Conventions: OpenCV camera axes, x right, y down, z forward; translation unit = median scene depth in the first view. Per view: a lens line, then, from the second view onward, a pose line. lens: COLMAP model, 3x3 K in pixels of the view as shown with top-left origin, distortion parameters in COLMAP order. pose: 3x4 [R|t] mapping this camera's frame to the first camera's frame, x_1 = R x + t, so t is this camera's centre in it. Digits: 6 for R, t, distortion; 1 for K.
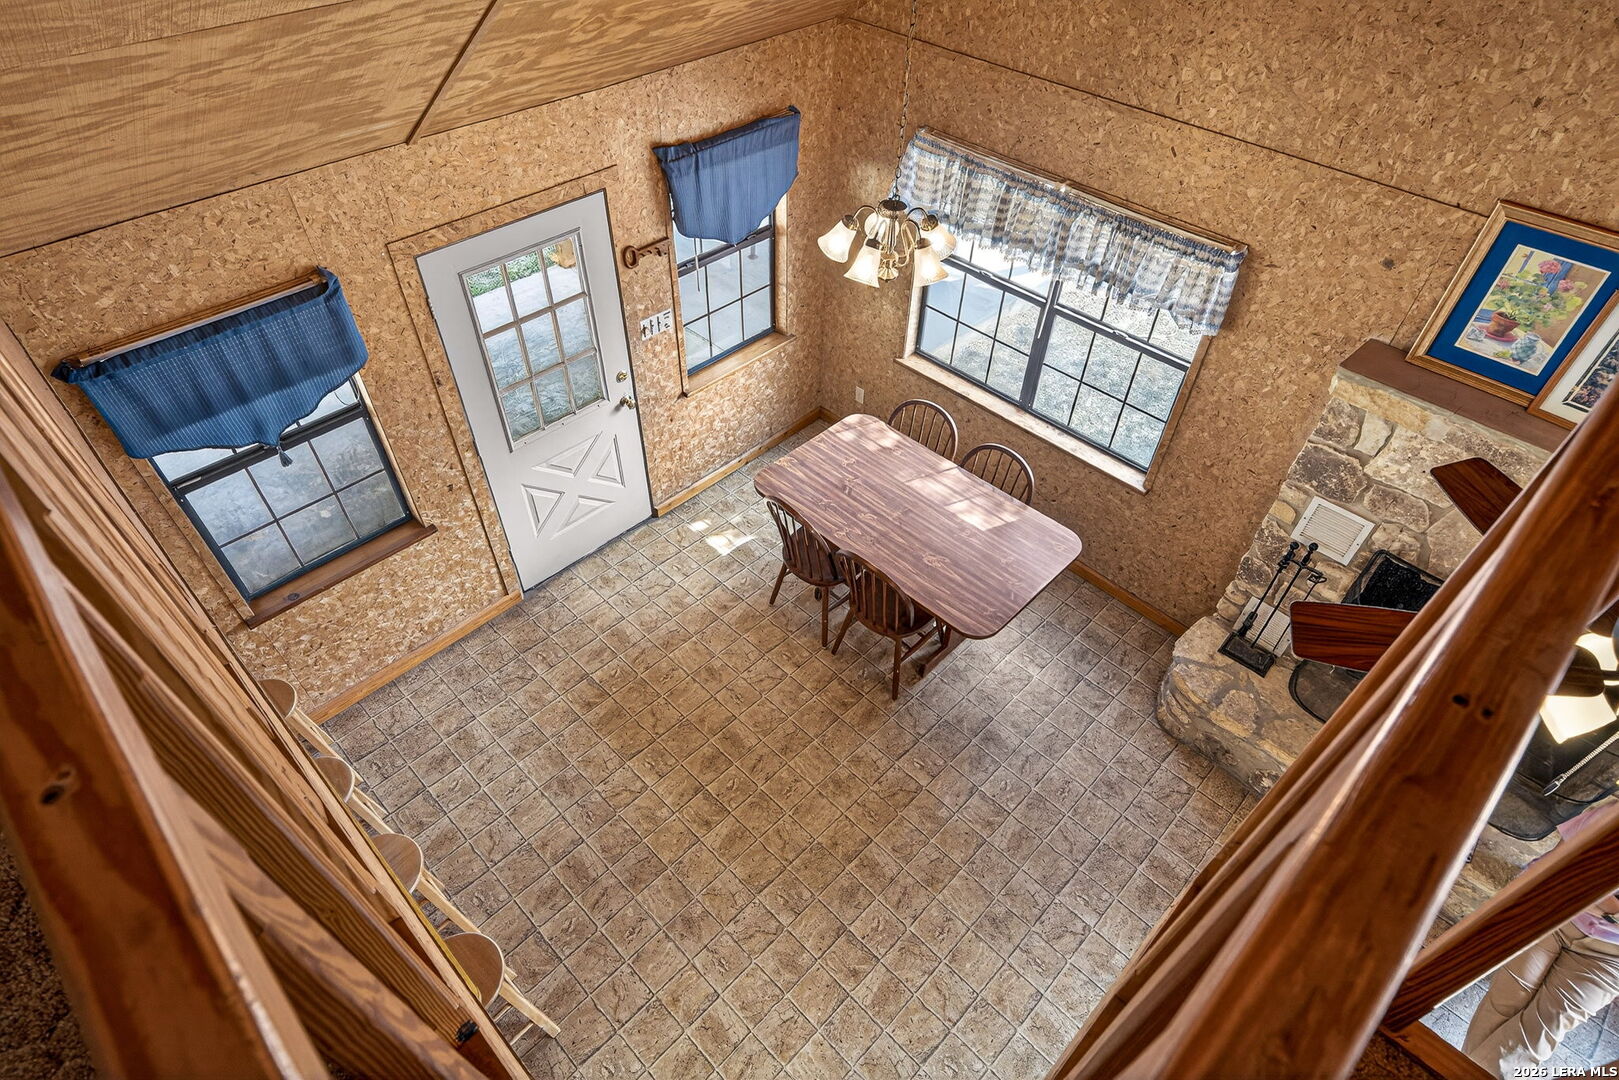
lens RADIAL K [[868.1, 0, 795.2], [0, 868.1, 542.4], [0, 0, 1]] dist [0.017141, -0.002519]
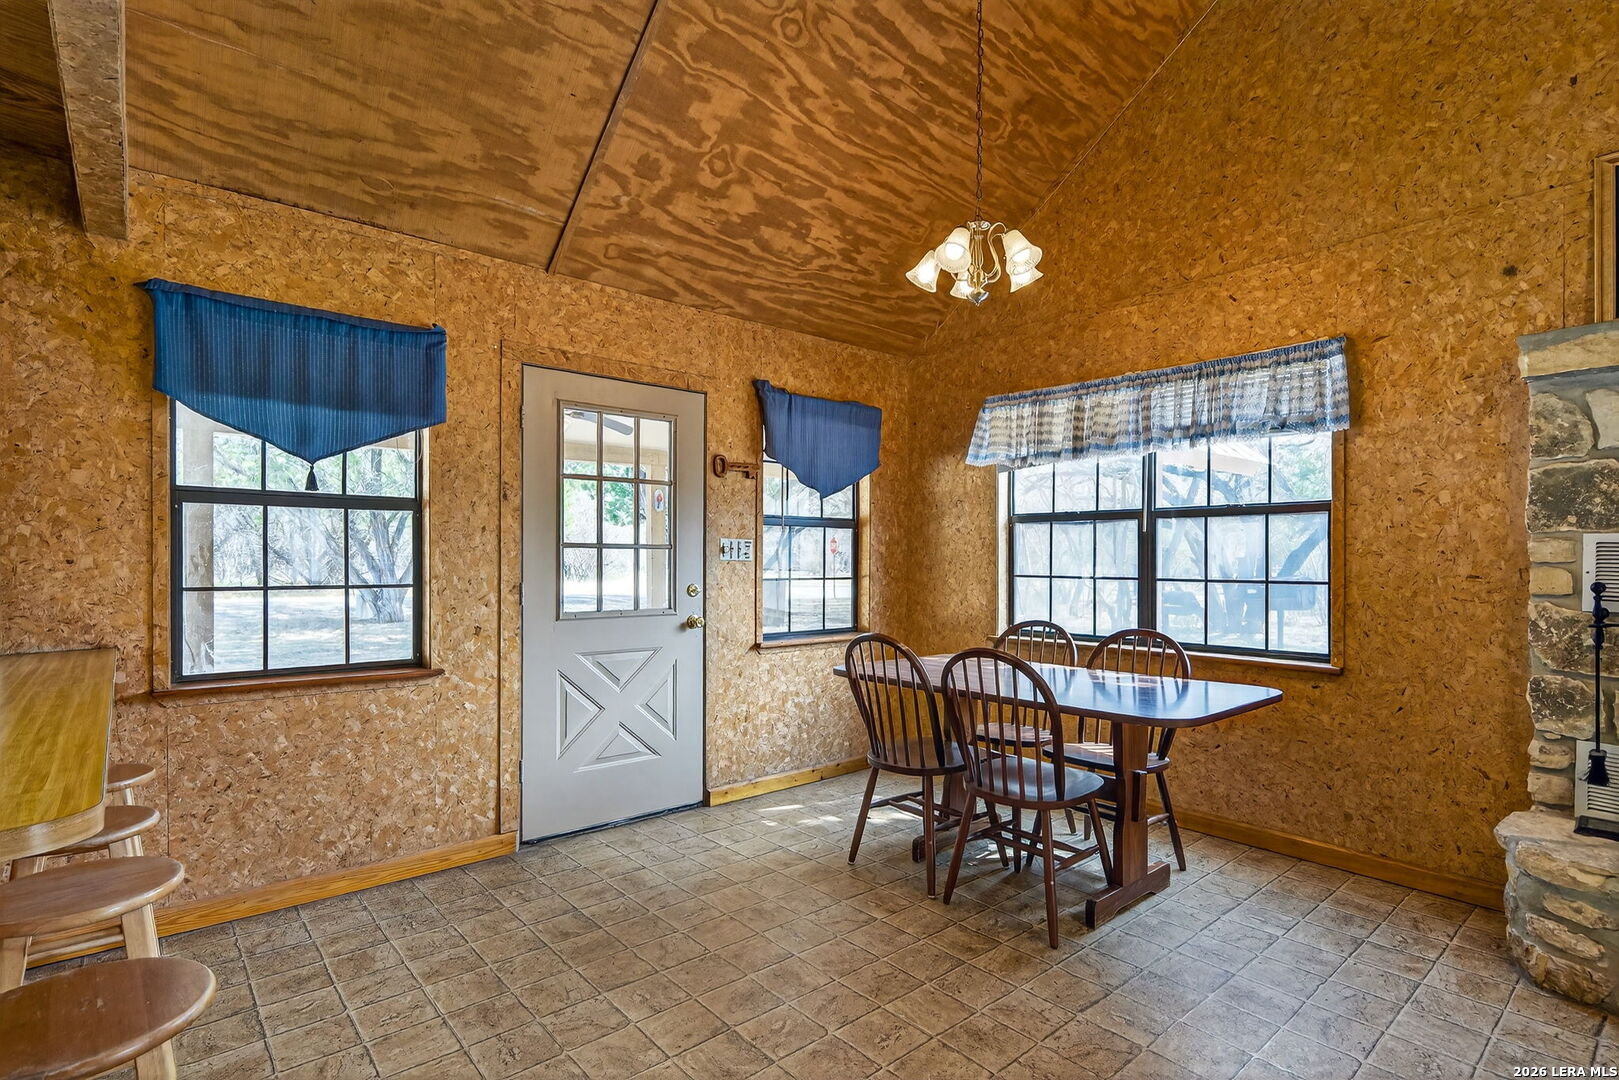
lens RADIAL K [[785.1, 0, 800.0], [0, 785.1, 558.5], [0, 0, 1]] dist [-0.000357, 0.003537]
pose [[0.996615, -0.005334, -0.082037, -0.018167], [-0.054785, 0.700935, -0.711118, 0.421095], [0.061295, 0.713205, 0.698270, 0.439269]]
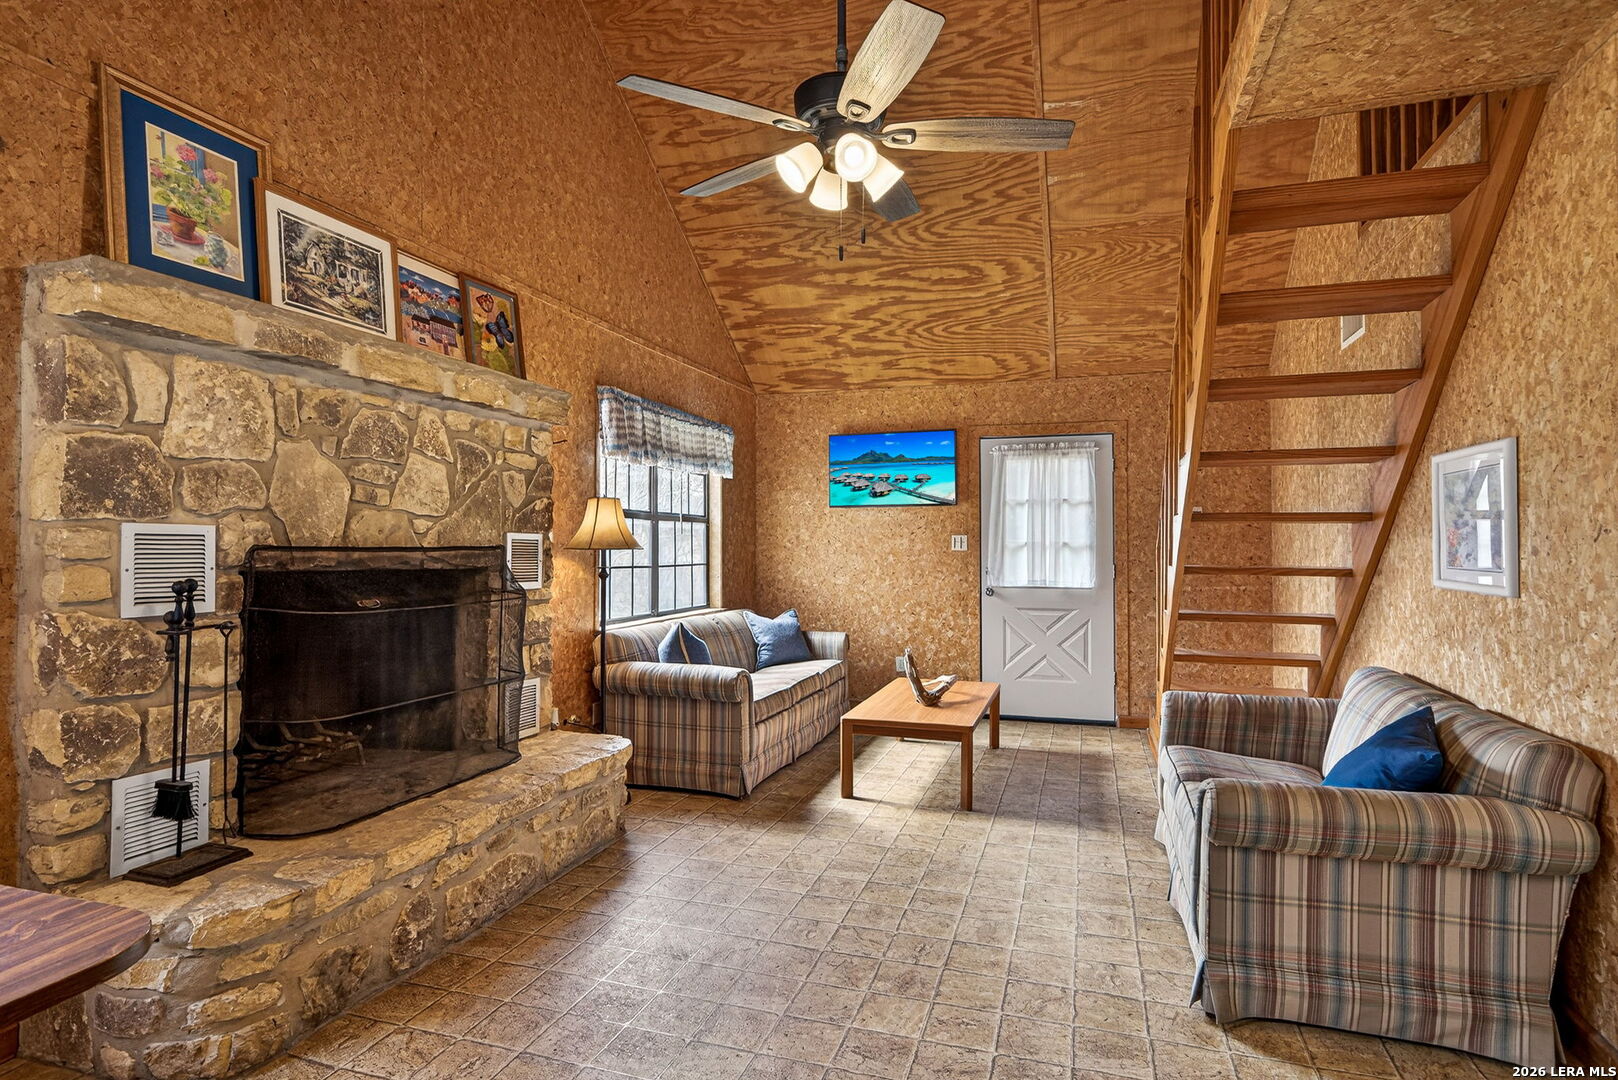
lens RADIAL K [[830.9, 0, 803.8], [0, 830.9, 527.1], [0, 0, 1]] dist [0.002685, 0.000260]
pose [[-0.451808, 0.009551, 0.892064, -0.121193], [0.635126, 0.705651, 0.314120, 0.059830], [-0.626486, 0.708495, -0.324884, 0.783150]]
